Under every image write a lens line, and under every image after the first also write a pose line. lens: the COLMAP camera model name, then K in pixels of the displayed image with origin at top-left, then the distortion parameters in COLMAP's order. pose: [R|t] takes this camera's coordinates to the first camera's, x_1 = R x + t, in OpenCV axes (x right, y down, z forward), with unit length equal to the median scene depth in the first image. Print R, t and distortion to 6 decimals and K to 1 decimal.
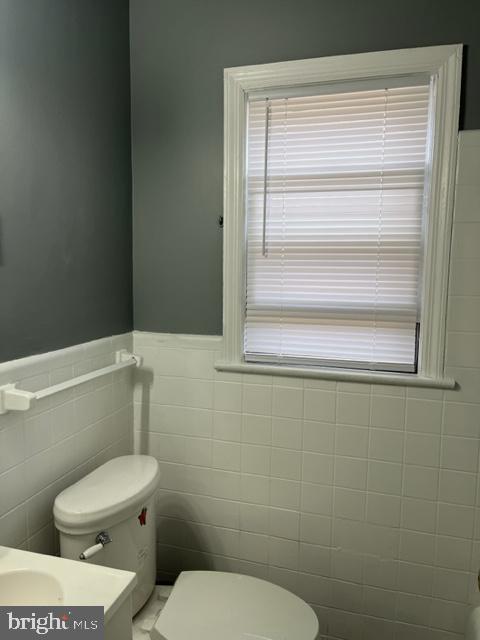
lens RADIAL K [[481.5, 0, 239.1], [0, 481.5, 327.7], [0, 0, 1]] dist [0.081764, -0.117888]
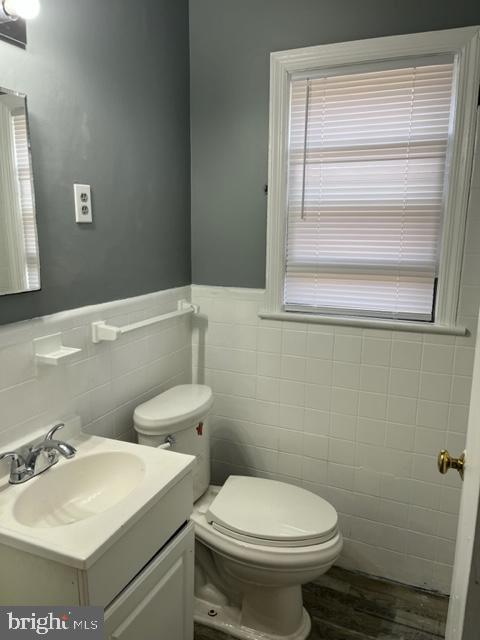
lens RADIAL K [[481.5, 0, 239.1], [0, 481.5, 327.7], [0, 0, 1]] dist [0.081764, -0.117888]
pose [[0.993589, 0.017543, -0.111682, 0.036547], [-0.008510, 0.996690, 0.080851, 0.018032], [0.112731, -0.079382, 0.990449, -0.194634]]
